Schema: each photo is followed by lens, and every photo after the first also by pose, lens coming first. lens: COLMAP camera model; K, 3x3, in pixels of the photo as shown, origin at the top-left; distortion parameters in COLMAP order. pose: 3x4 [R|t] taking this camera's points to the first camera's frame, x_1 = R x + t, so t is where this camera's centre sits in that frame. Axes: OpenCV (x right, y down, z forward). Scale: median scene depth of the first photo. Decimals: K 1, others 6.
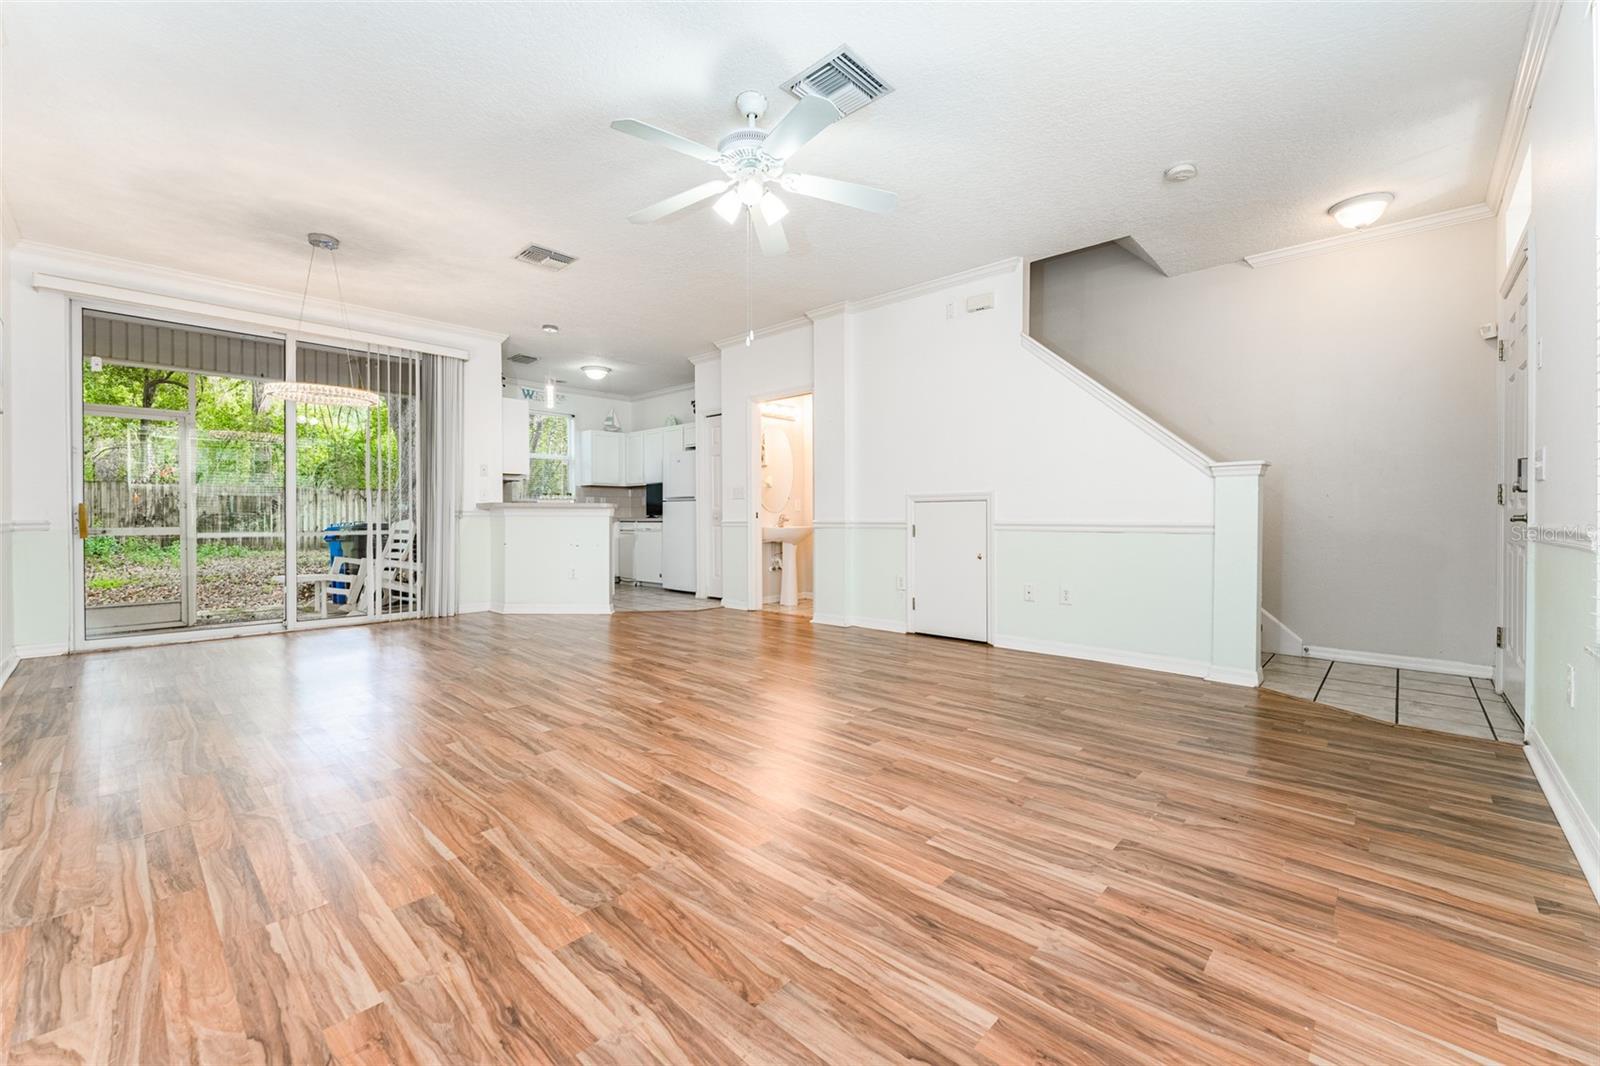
lens RADIAL K [[647.2, 0, 786.3], [0, 647.2, 518.2], [0, 0, 1]] dist [-0.001109, 0.000490]
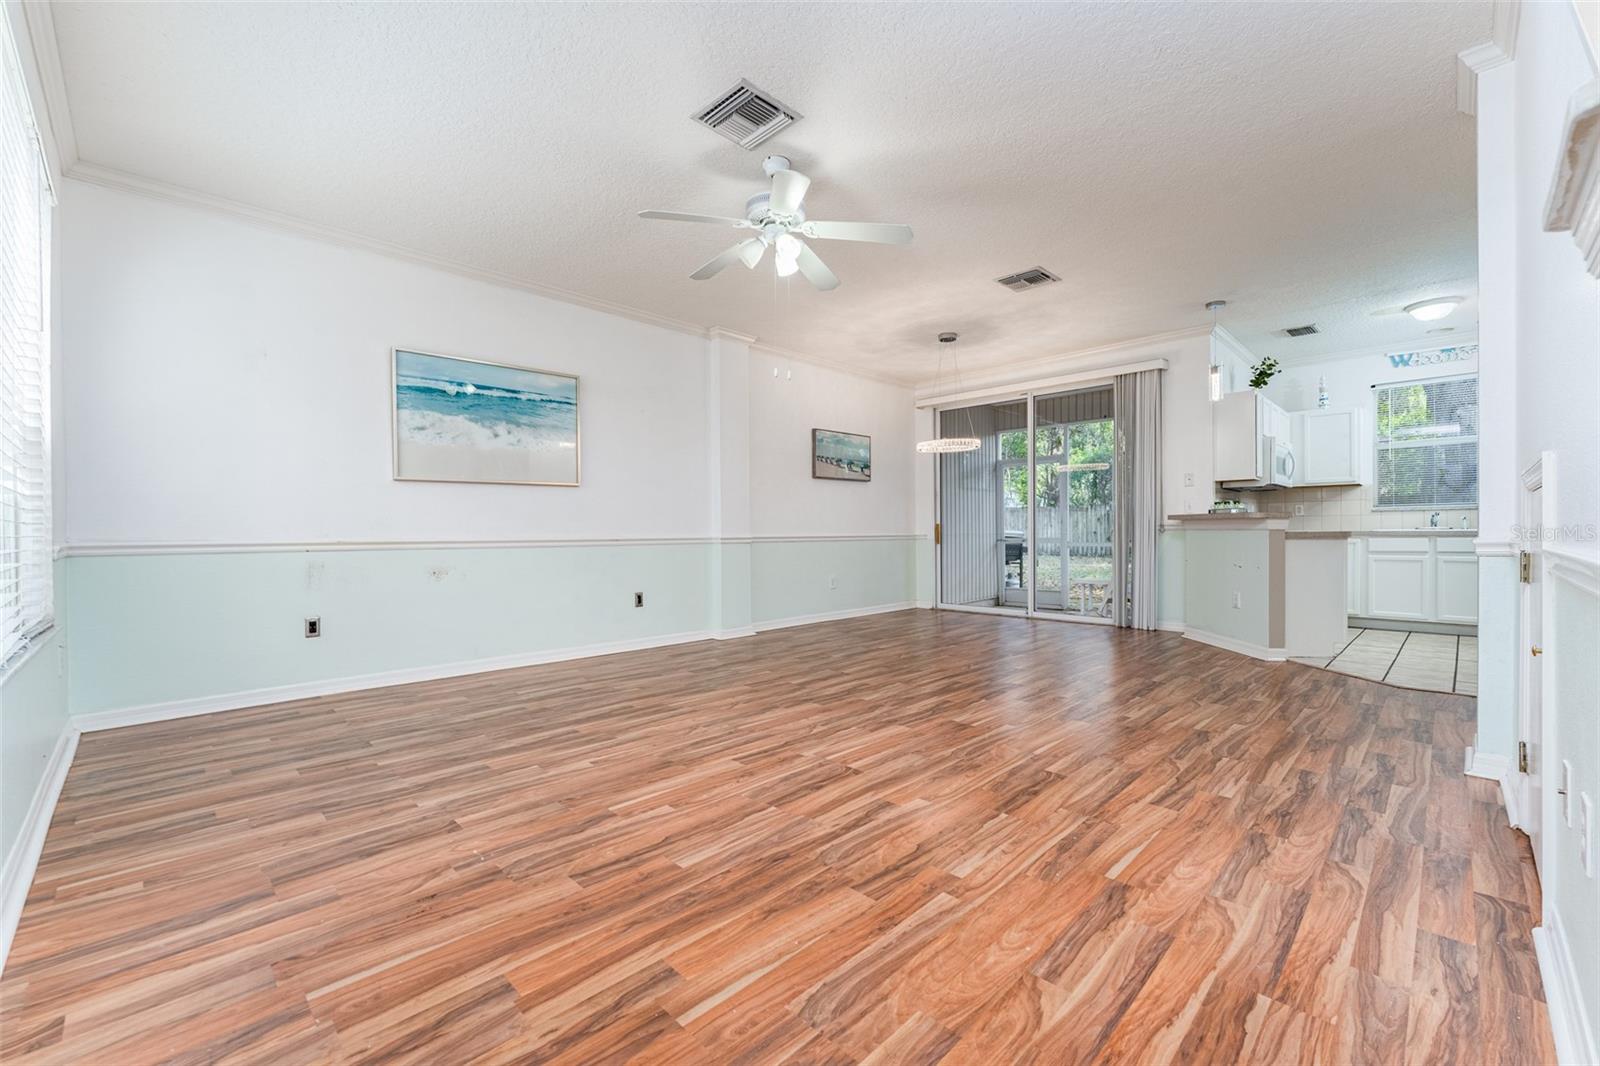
lens RADIAL K [[647.2, 0, 802.2], [0, 647.2, 532.7], [0, 0, 1]] dist [-0.001109, 0.000490]
pose [[-0.014992, 0.002737, -0.999884, 1.305970], [0.001876, 0.999995, 0.002709, -0.007282], [0.999886, -0.001835, -0.014997, 1.293592]]
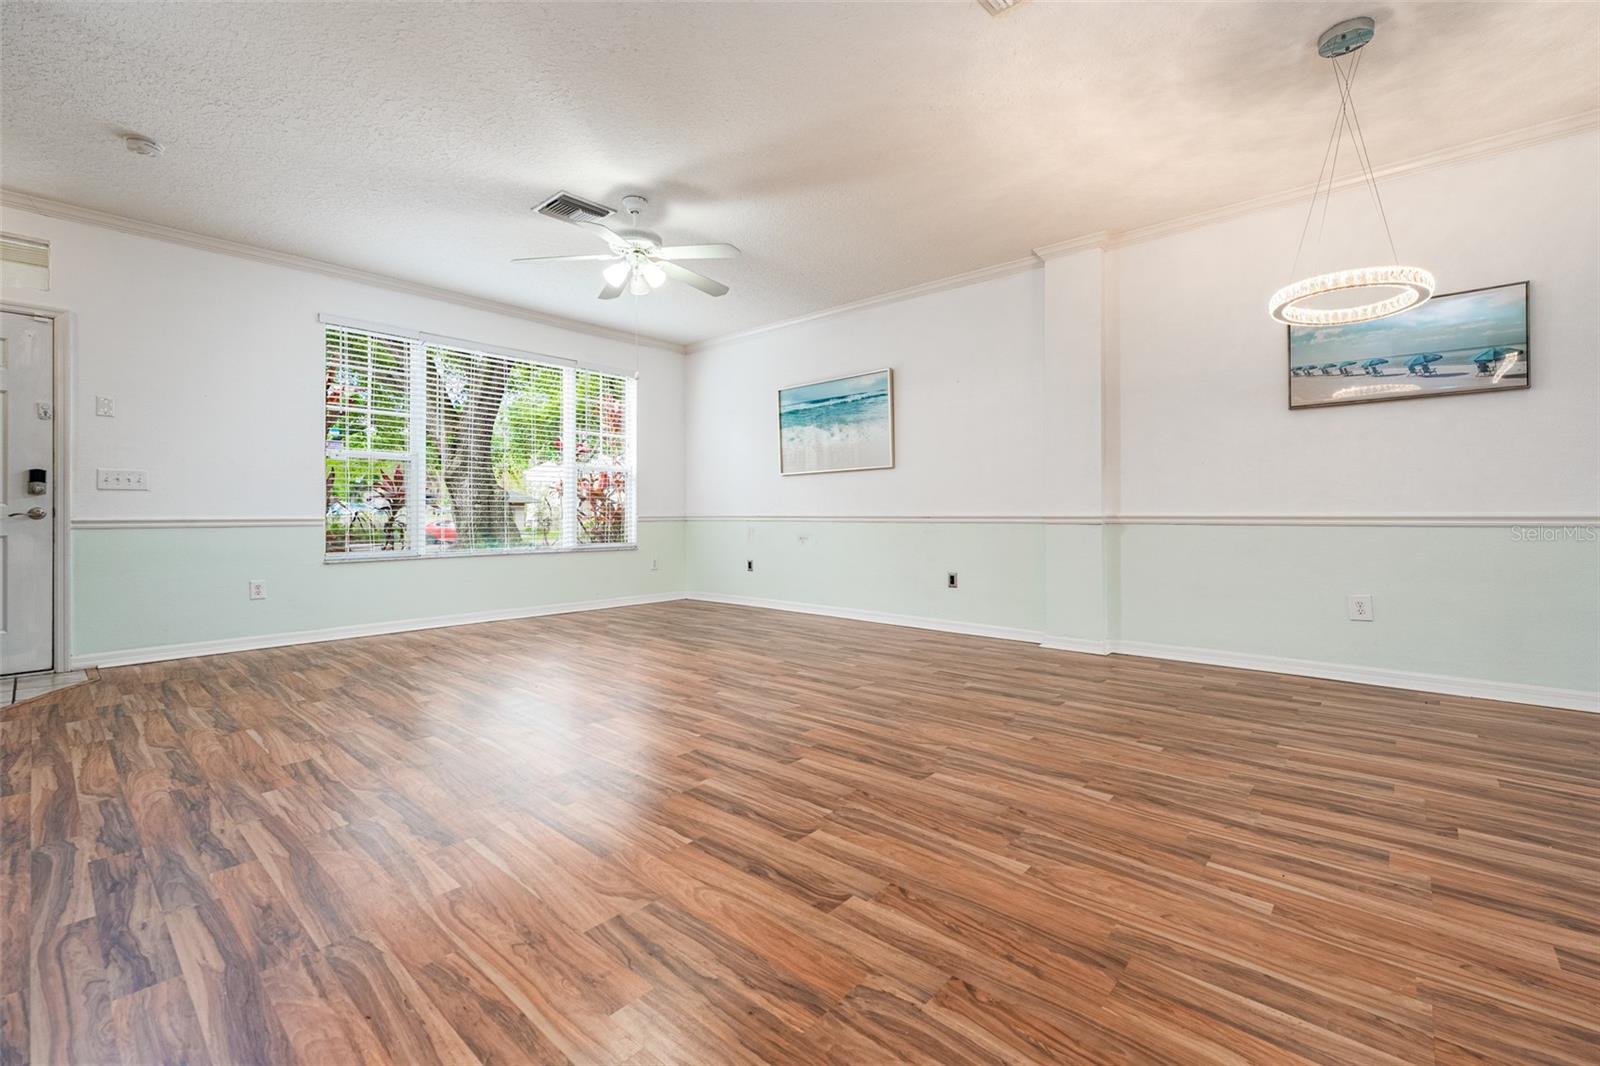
lens RADIAL K [[647.2, 0, 804.6], [0, 647.2, 516.7], [0, 0, 1]] dist [-0.001109, 0.000490]
pose [[-0.997253, 0.004096, -0.073958, -0.348387], [0.003395, 0.999948, 0.009598, -0.002786], [0.073993, 0.009320, -0.997215, 2.863179]]
